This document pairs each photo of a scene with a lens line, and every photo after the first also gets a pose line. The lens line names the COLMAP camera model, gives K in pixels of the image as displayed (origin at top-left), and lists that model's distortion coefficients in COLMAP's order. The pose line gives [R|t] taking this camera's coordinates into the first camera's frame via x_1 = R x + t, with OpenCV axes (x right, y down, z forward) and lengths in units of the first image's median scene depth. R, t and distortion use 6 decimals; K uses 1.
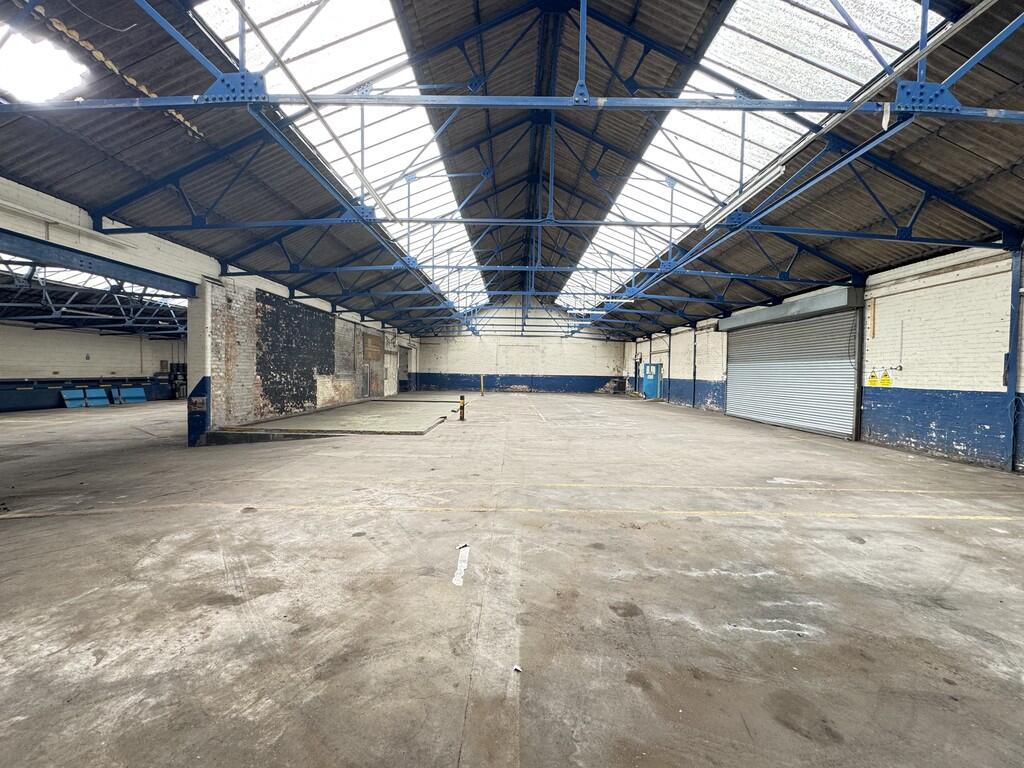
lens RADIAL K [[409.5, 0, 510.8], [0, 409.5, 382.4], [0, 0, 1]] dist [0.001071, -0.000165]
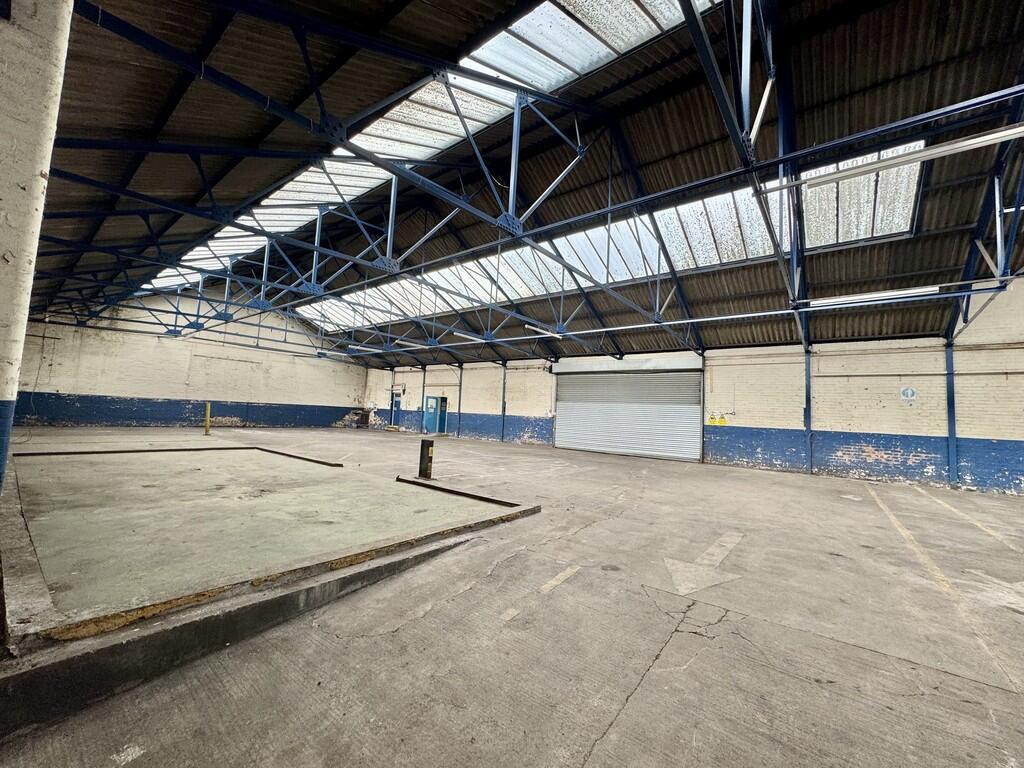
lens RADIAL K [[409.5, 0, 514.5], [0, 409.5, 385.5], [0, 0, 1]] dist [0.001071, -0.000165]
pose [[0.609921, 0.069392, 0.789418, -0.342796], [-0.017663, 0.997102, -0.074001, -0.005056], [-0.792265, 0.031192, 0.609379, 0.310385]]
